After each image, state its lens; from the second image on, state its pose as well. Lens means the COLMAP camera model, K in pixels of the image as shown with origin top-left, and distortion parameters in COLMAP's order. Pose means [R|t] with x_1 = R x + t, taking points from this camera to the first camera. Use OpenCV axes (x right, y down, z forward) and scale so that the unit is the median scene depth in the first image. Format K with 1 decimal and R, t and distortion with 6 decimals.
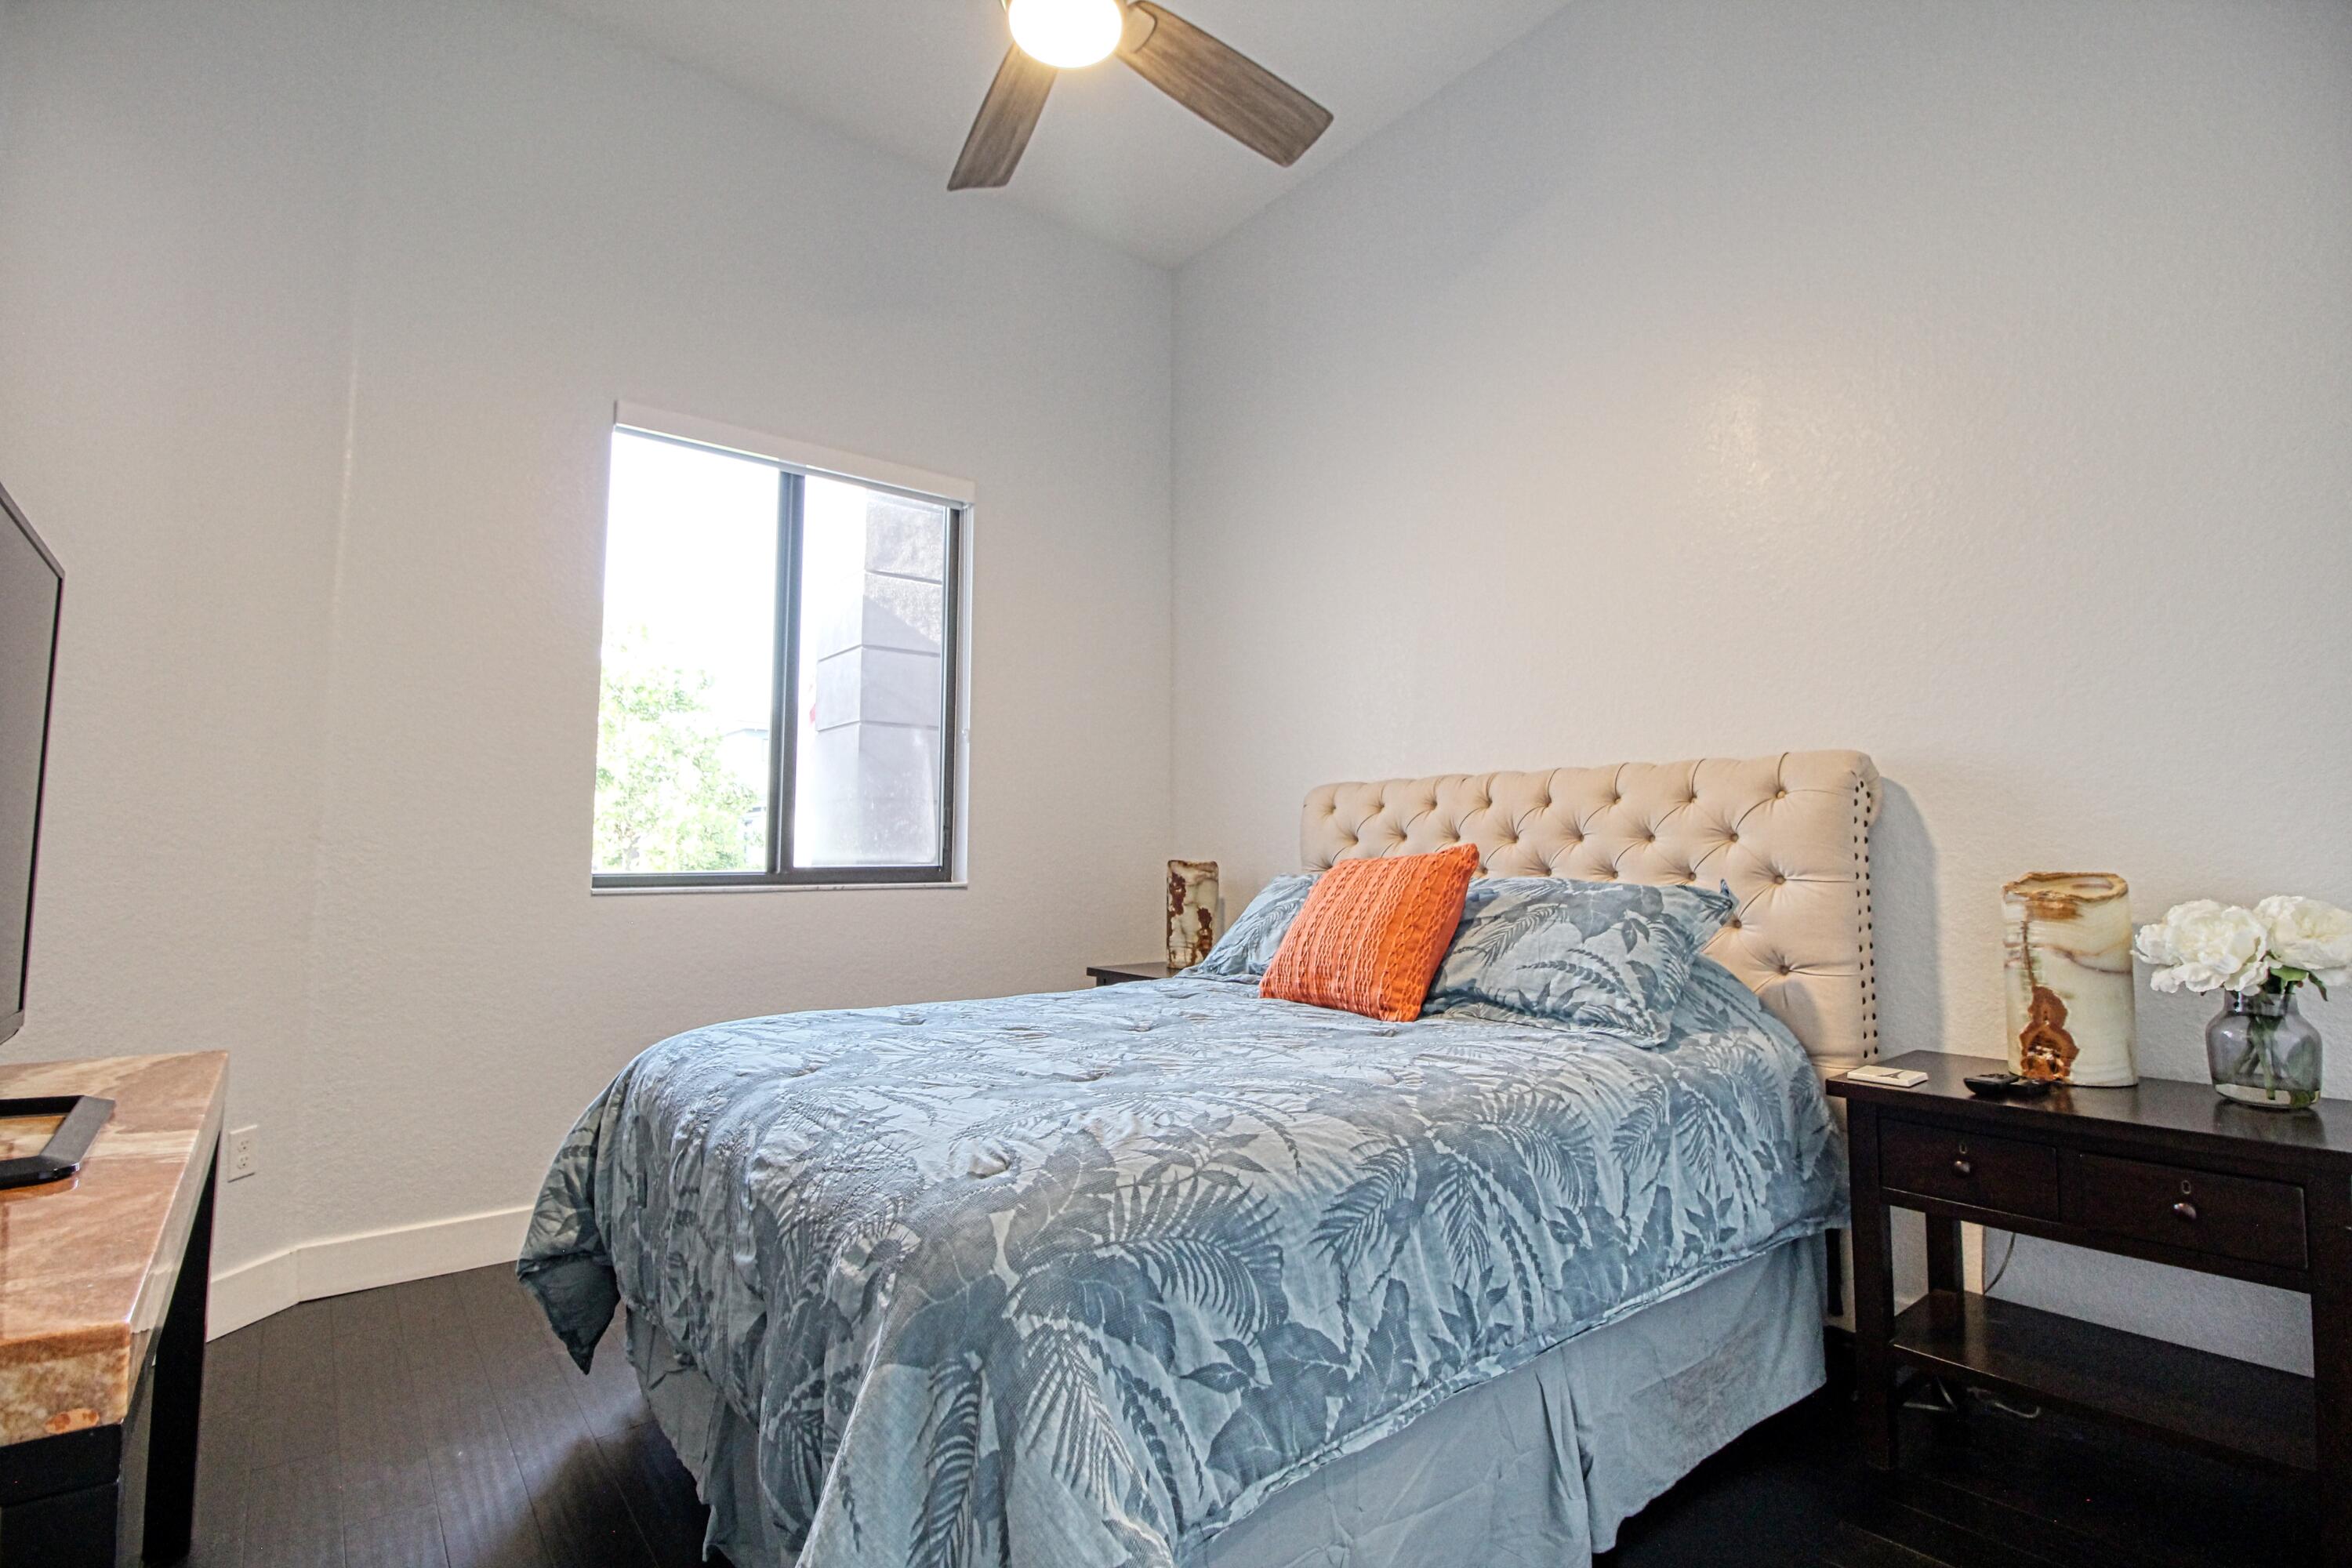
lens RADIAL K [[1091.2, 0, 1180.8], [0, 1091.2, 766.3], [0, 0, 1]] dist [-0.000093, -0.013248]
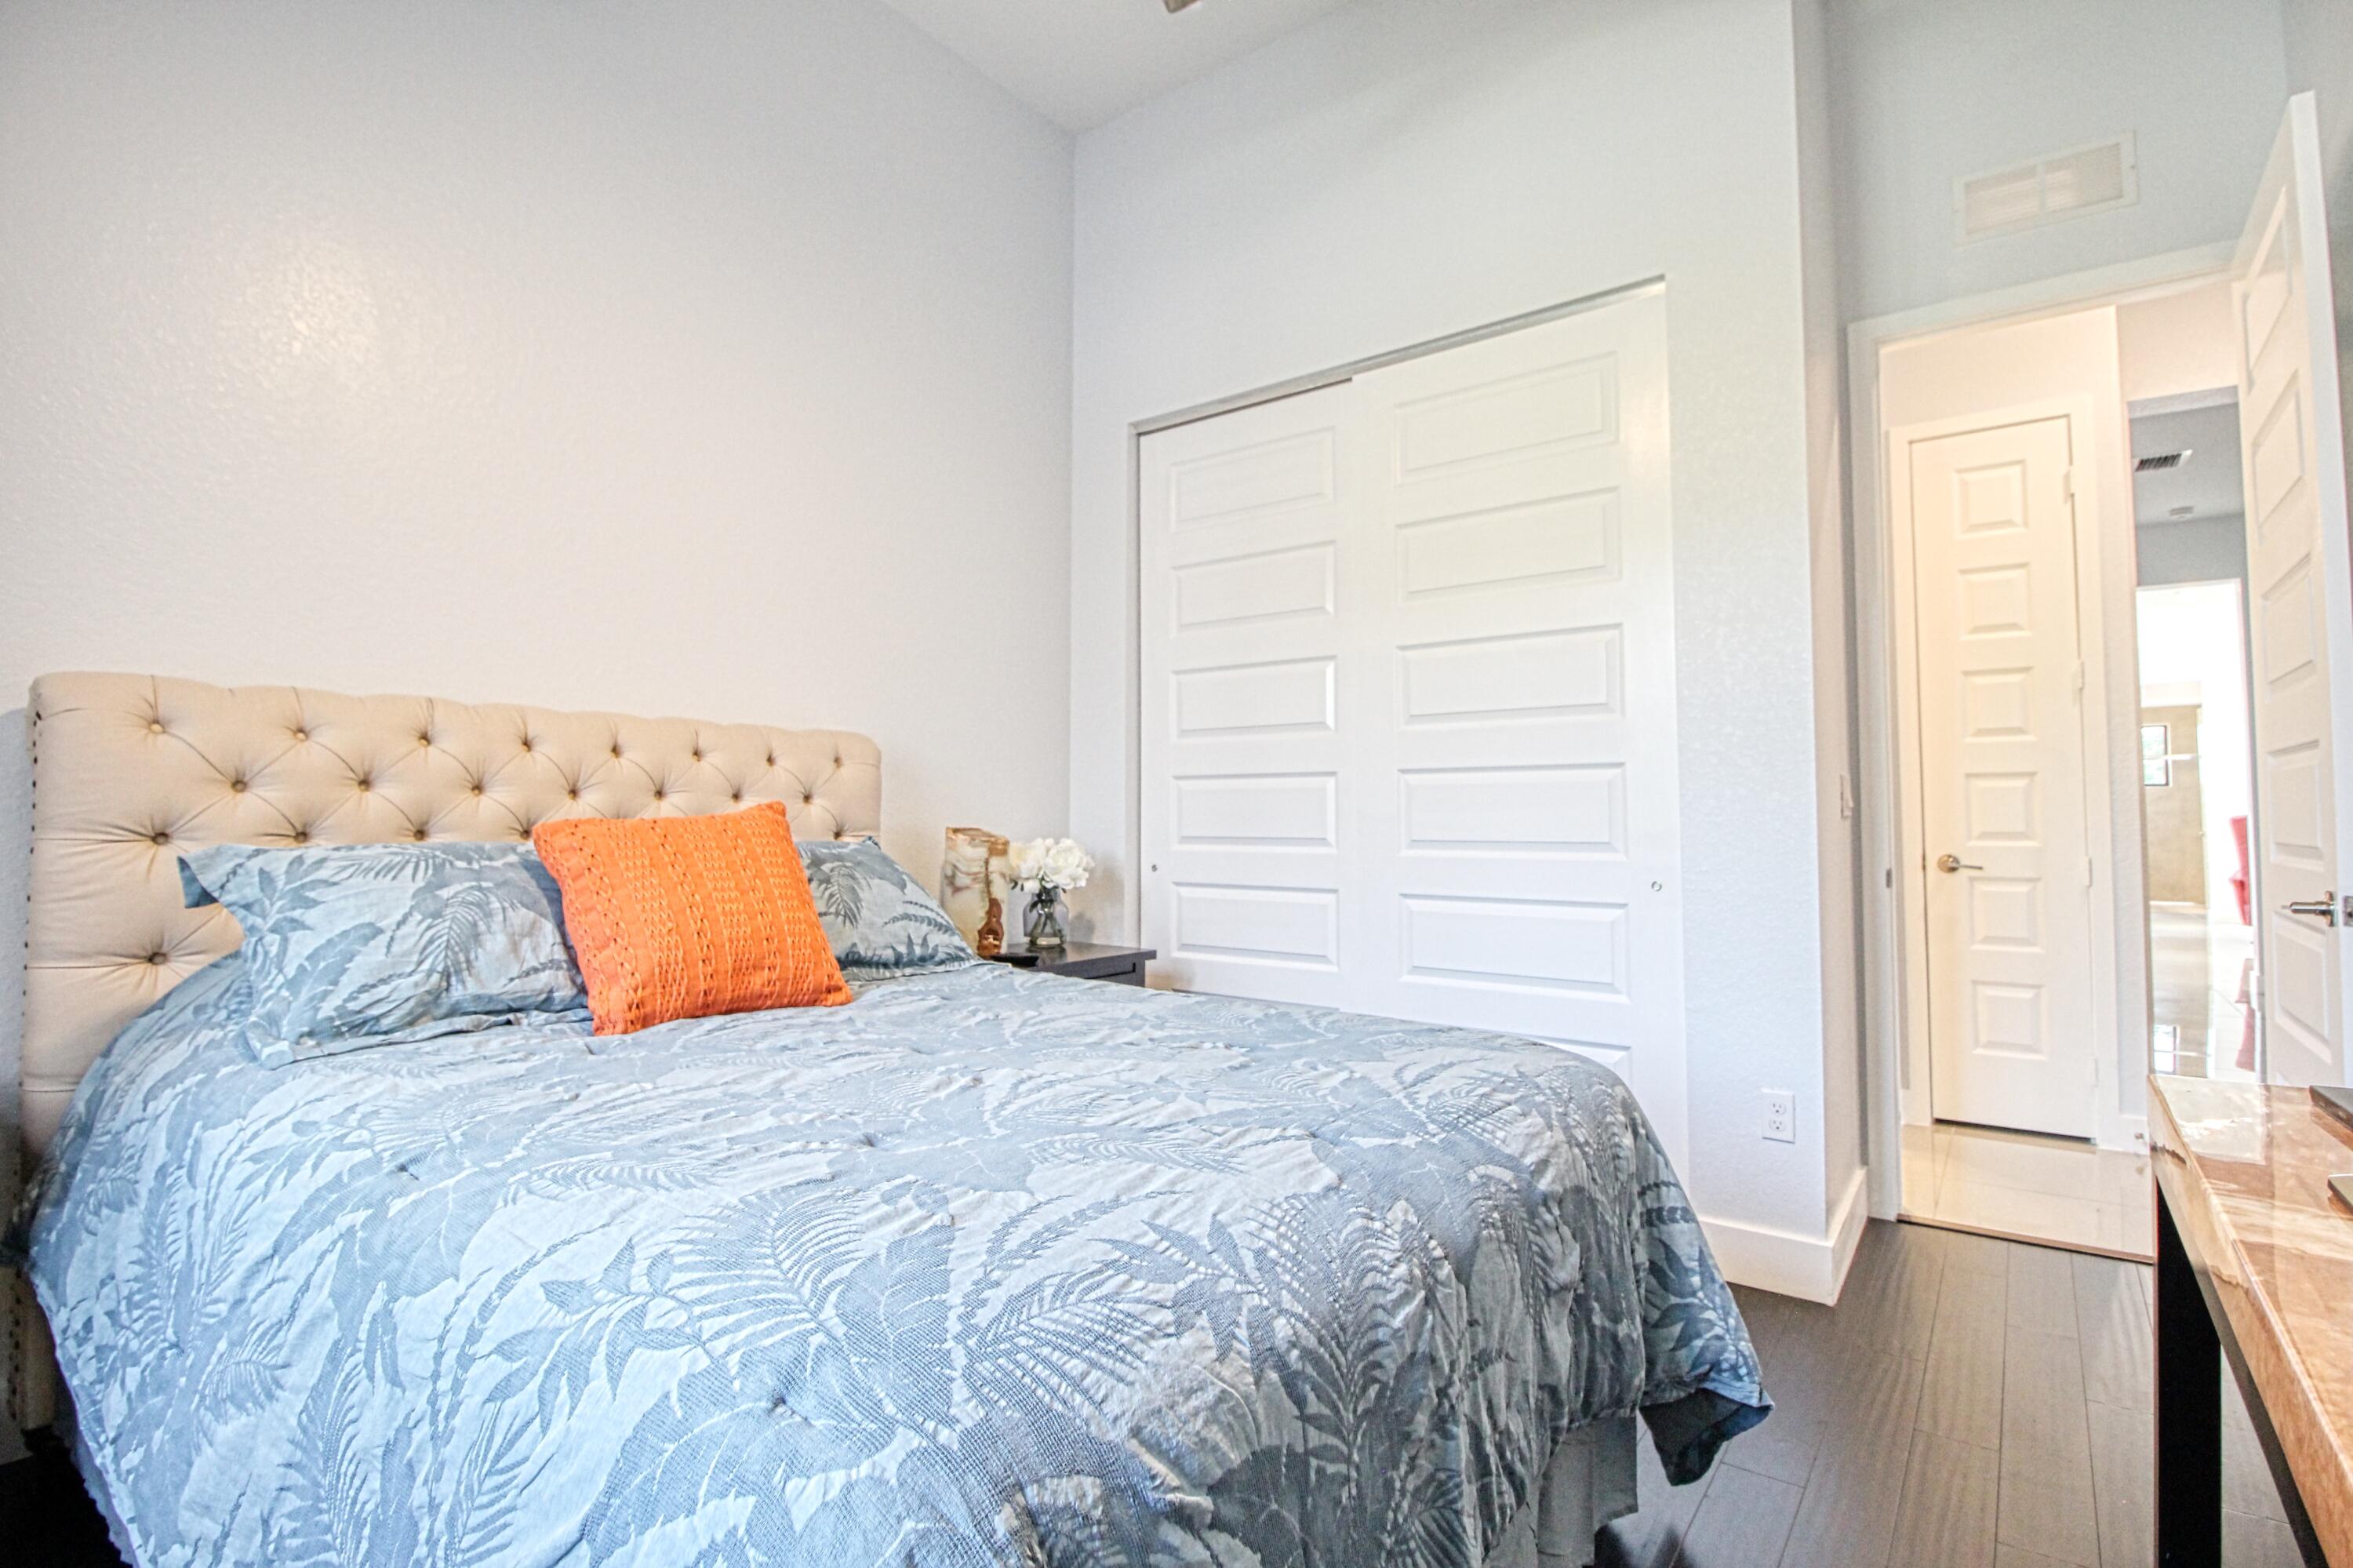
lens RADIAL K [[1091.7, 0, 1181.3], [0, 1091.7, 766.3], [0, 0, 1]] dist [-0.000093, -0.013248]
pose [[-0.225486, 0.047363, 0.973095, -0.767468], [-0.082046, 0.994346, -0.067409, 0.085130], [-0.970786, -0.095038, -0.220325, 0.987671]]
